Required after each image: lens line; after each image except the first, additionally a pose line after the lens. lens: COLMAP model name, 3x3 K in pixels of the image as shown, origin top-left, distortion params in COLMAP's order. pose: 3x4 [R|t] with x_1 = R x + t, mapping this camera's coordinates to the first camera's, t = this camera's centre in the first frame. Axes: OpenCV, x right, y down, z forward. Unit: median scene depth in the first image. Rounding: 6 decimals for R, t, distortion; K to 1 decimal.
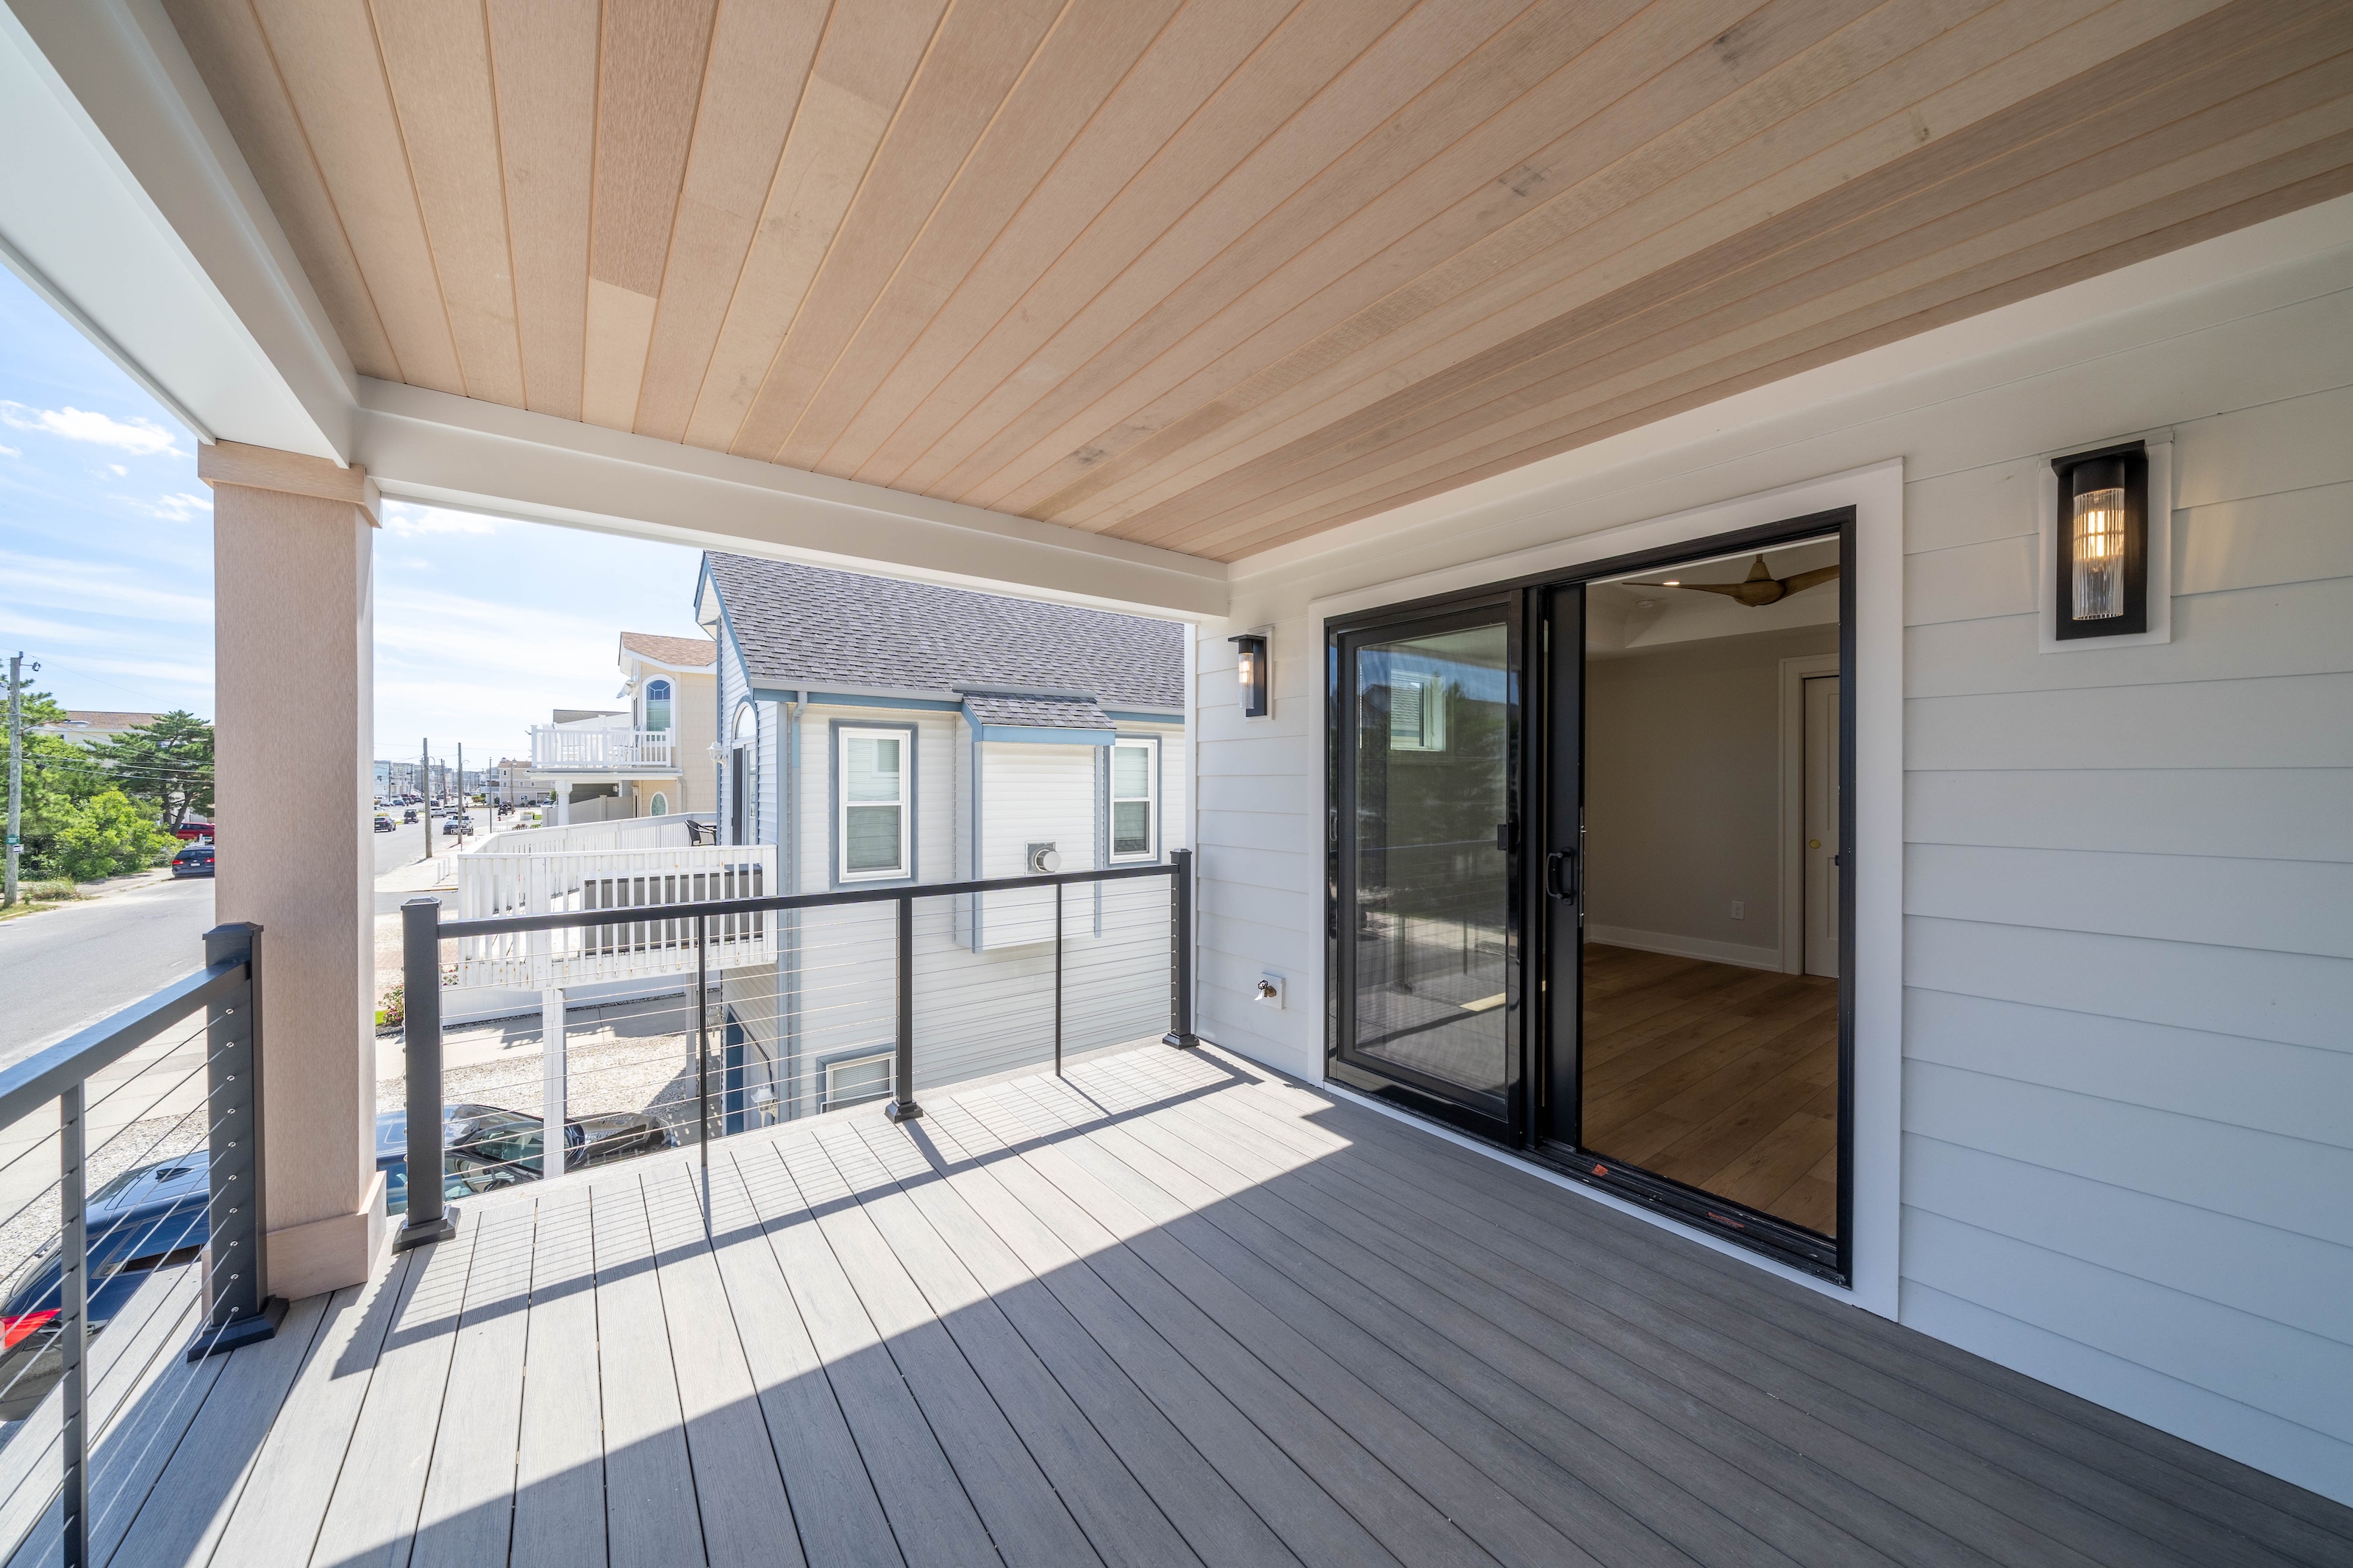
lens RADIAL K [[793.0, 0, 1176.5], [0, 793.0, 784.0], [0, 0, 1]] dist [-0.002063, -0.000101]
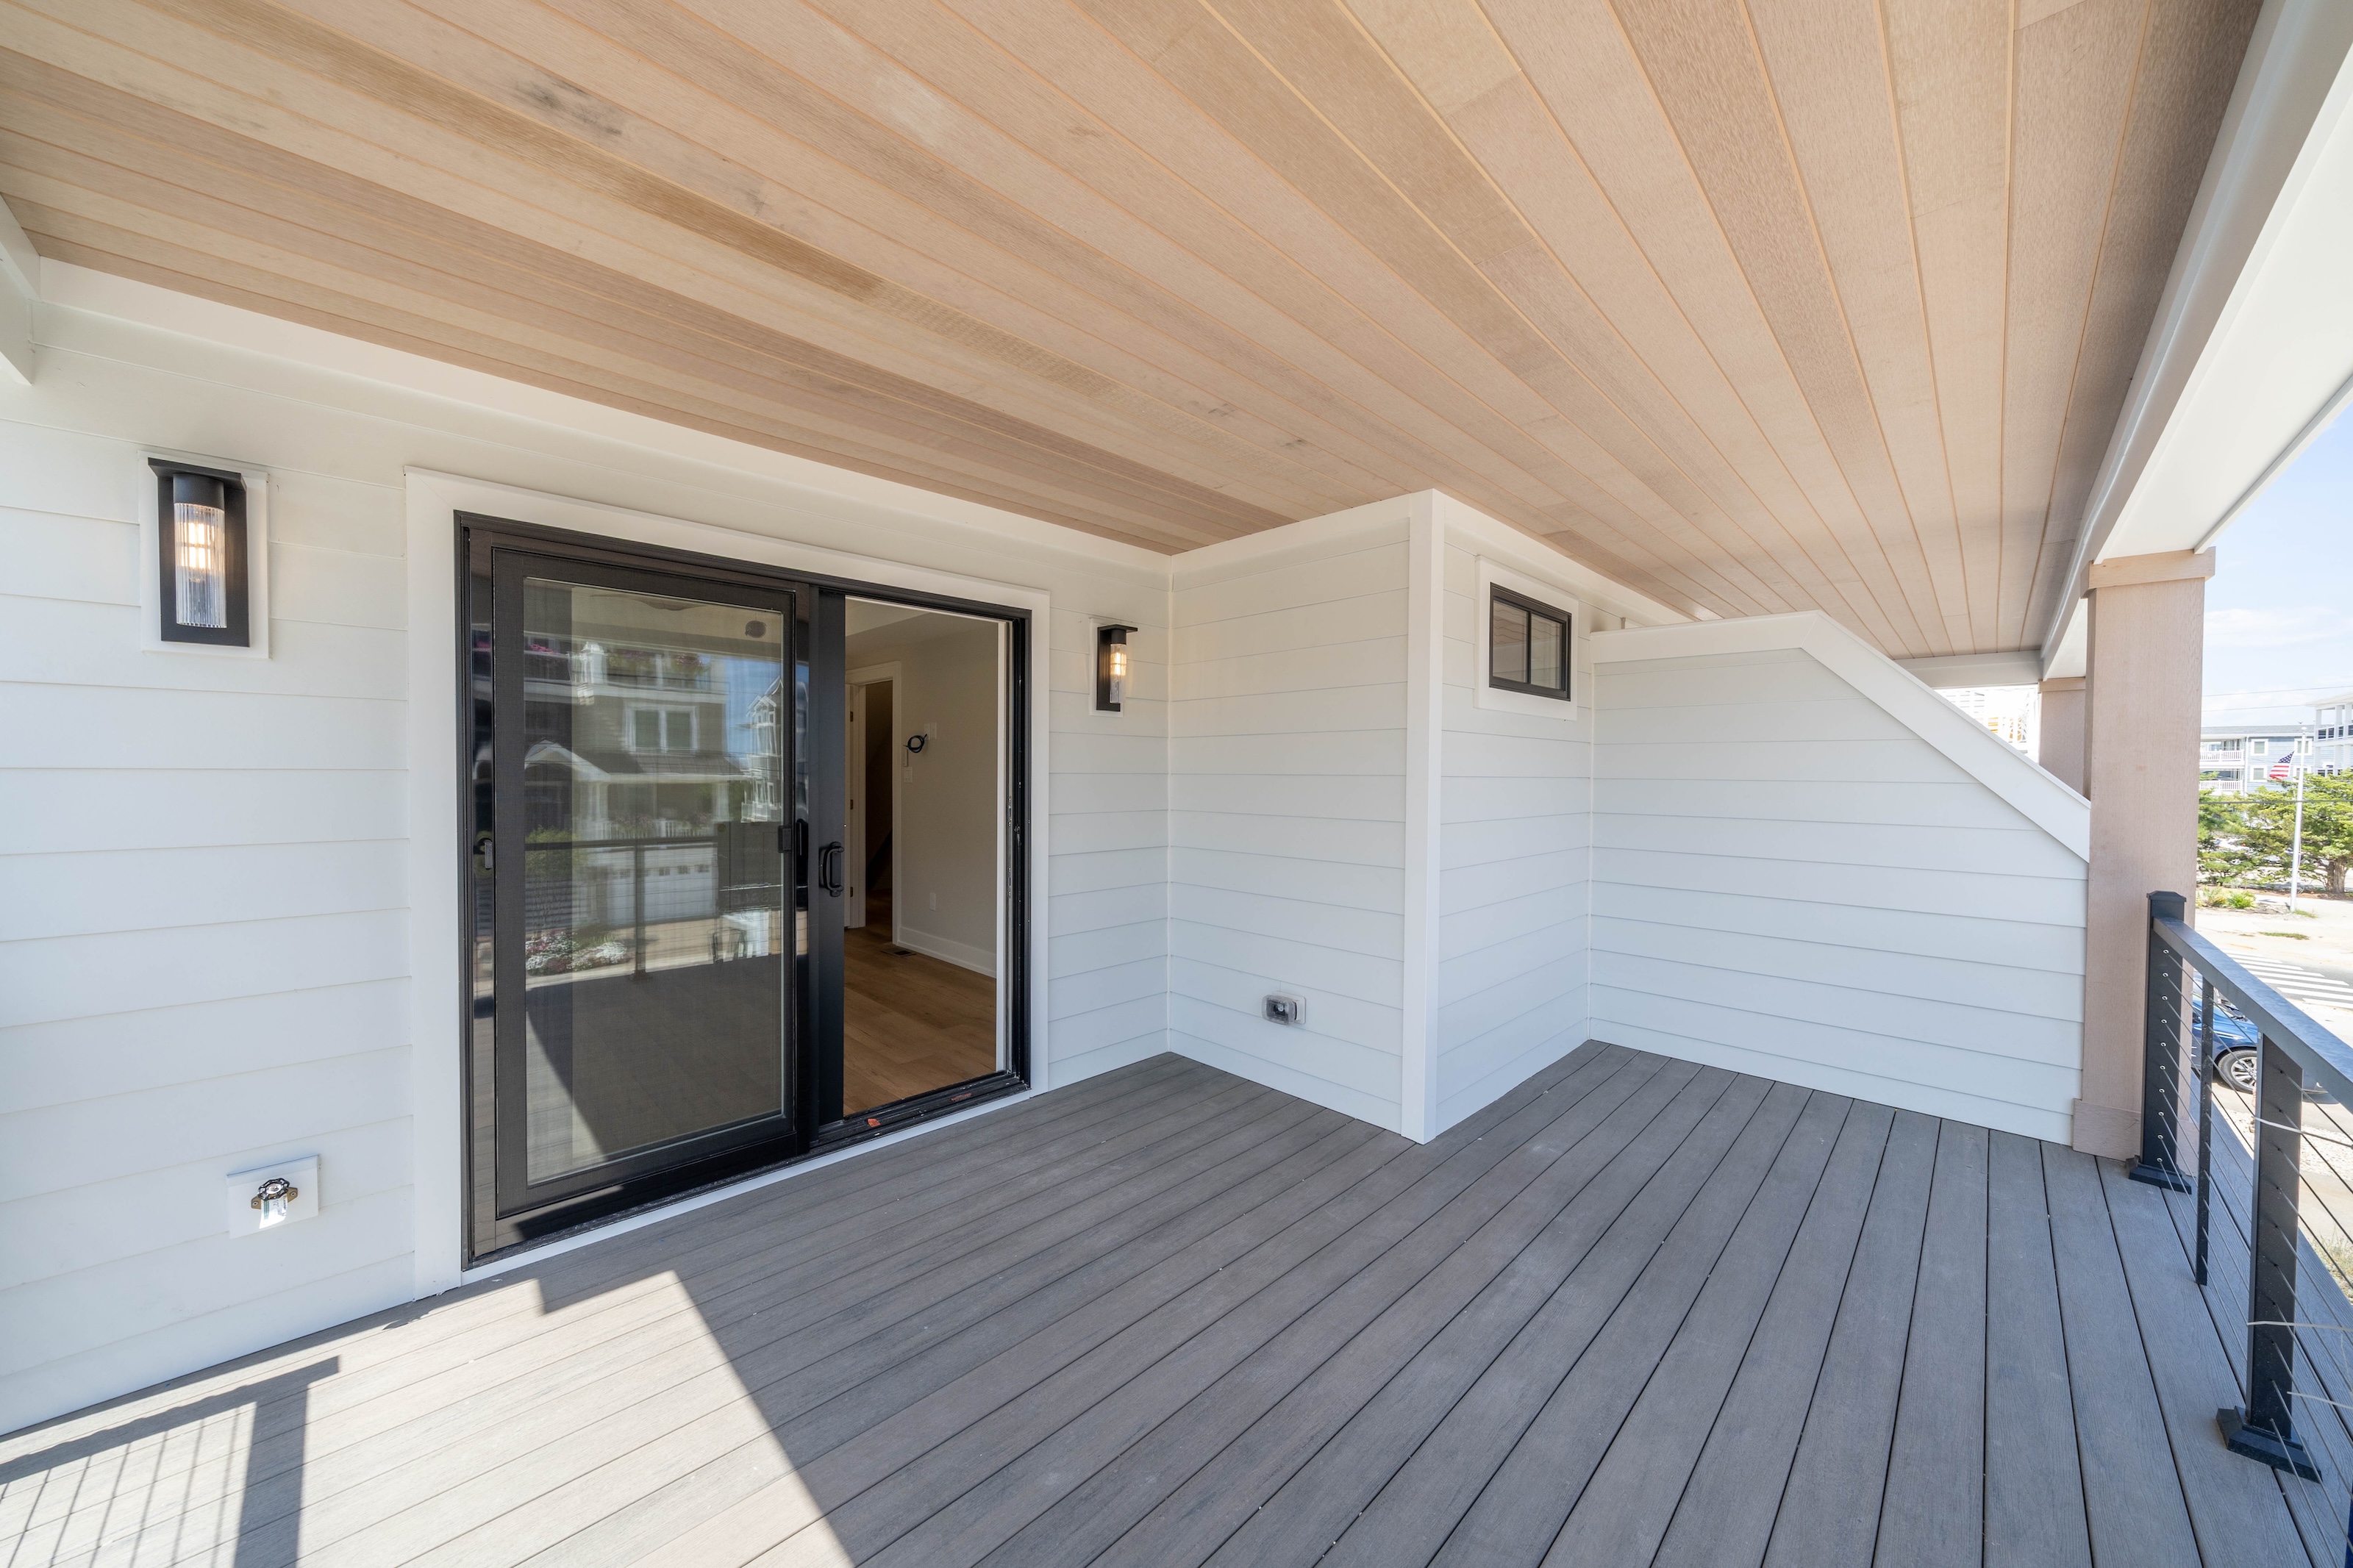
lens RADIAL K [[793.0, 0, 1176.5], [0, 793.0, 784.0], [0, 0, 1]] dist [-0.002063, -0.000101]
pose [[-0.115955, -0.015175, 0.993139, -0.672723], [-0.001589, 0.999885, 0.015093, -0.015408], [-0.993253, 0.000172, -0.115965, 0.740612]]
